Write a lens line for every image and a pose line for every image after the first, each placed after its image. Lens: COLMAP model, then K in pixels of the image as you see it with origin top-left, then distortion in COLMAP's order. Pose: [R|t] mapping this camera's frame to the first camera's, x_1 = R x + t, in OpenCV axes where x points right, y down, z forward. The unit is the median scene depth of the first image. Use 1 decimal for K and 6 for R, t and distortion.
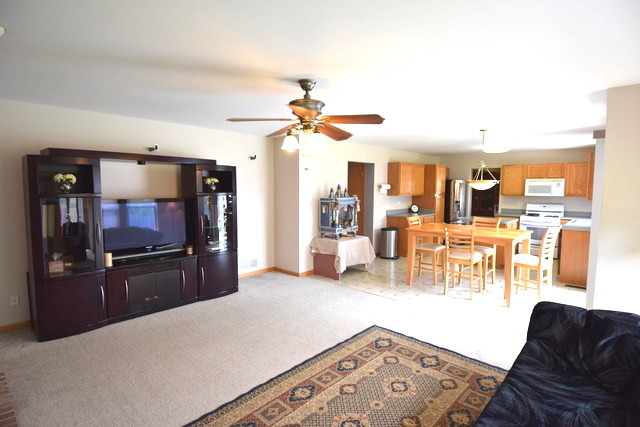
lens RADIAL K [[334.0, 0, 323.2], [0, 334.0, 211.6], [0, 0, 1]] dist [0.021653, -0.011485]
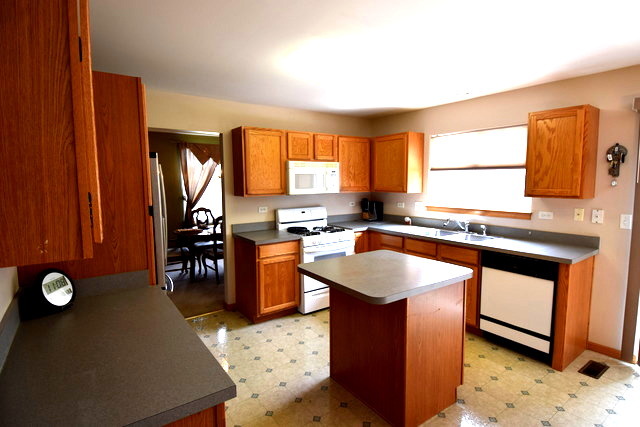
lens RADIAL K [[334.0, 0, 325.0], [0, 334.0, 212.4], [0, 0, 1]] dist [0.021653, -0.011485]
pose [[0.211297, -0.104377, 0.971833, 0.300896], [0.079534, 0.992821, 0.089339, -0.139730], [-0.974181, 0.058417, 0.218082, 1.942063]]
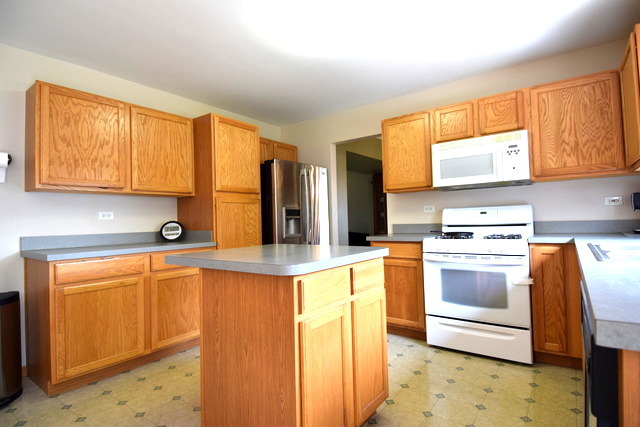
lens RADIAL K [[334.0, 0, 316.1], [0, 334.0, 210.6], [0, 0, 1]] dist [0.021653, -0.011485]
pose [[0.995700, -0.030098, 0.087606, 0.987425], [0.039224, 0.993763, -0.104387, 0.035498], [-0.083918, 0.107374, 0.990671, 1.447581]]
